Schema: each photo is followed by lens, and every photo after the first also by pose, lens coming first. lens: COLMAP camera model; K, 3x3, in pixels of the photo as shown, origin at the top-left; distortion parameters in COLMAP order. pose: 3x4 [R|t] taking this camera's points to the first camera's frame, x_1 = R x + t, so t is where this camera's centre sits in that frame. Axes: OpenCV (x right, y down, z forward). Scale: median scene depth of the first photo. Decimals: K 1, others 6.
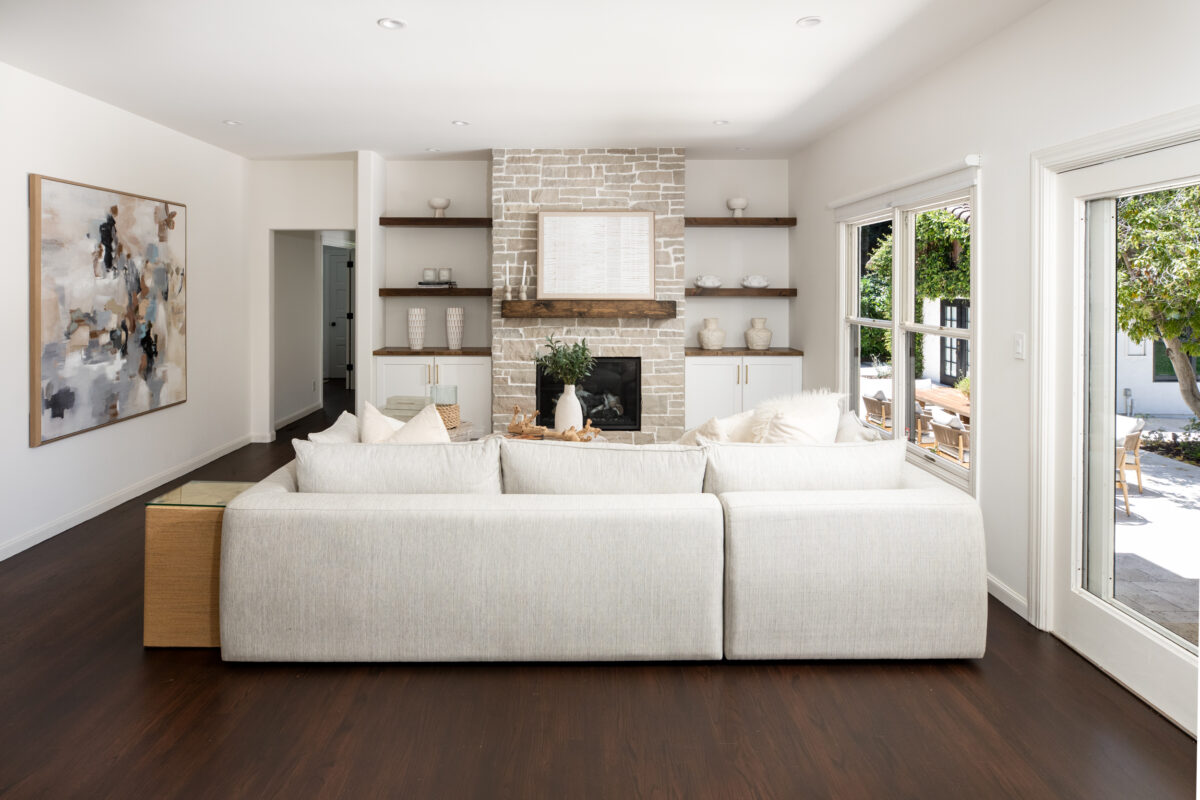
lens RADIAL K [[698.5, 0, 602.1], [0, 698.5, 281.4], [0, 0, 1]] dist [-0.013536, 0.003177]
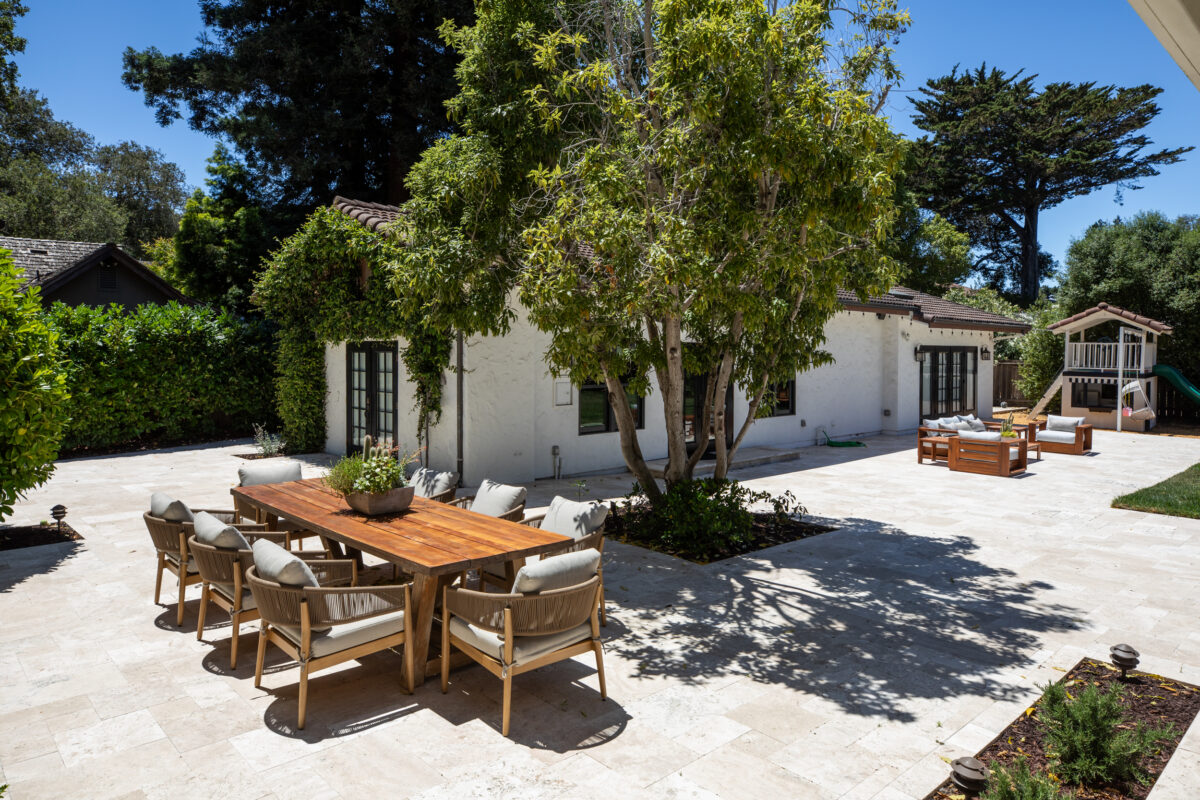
lens RADIAL K [[775.0, 0, 592.1], [0, 775.0, 364.7], [0, 0, 1]] dist [-0.034203, 0.014935]
pose [[0.749356, -0.019591, 0.661877, 0.150802], [-0.000540, 0.999544, 0.030197, 0.025318], [-0.662167, -0.022986, 0.749004, 0.234390]]
